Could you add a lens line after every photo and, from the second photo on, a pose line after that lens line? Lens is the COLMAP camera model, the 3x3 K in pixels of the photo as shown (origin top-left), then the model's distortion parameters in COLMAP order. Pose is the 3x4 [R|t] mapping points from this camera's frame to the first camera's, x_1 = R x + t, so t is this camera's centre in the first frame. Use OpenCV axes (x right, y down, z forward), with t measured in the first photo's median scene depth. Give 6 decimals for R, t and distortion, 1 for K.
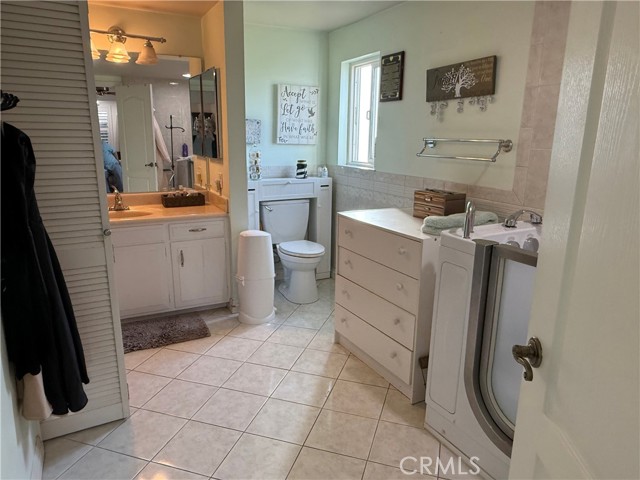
lens RADIAL K [[443.9, 0, 322.8], [0, 443.9, 240.5], [0, 0, 1]] dist [0.001056, 0.007348]
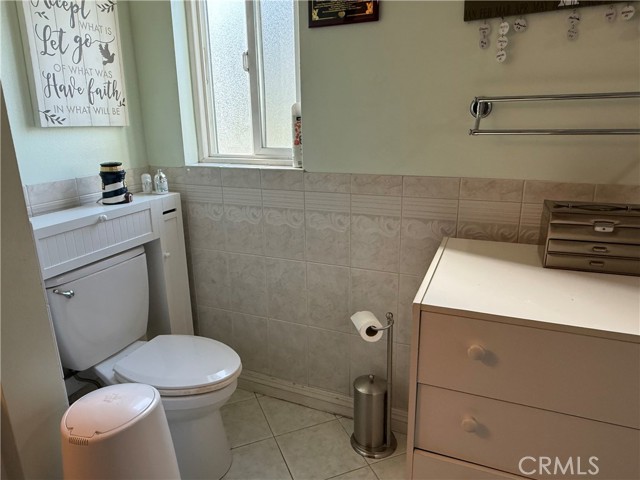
lens RADIAL K [[443.9, 0, 315.8], [0, 443.9, 238.9], [0, 0, 1]] dist [0.001056, 0.007348]
pose [[0.779297, -0.196207, 0.595146, -0.165508], [0.173860, 0.980131, 0.095473, -0.112978], [-0.602054, 0.029071, 0.797926, 0.525115]]
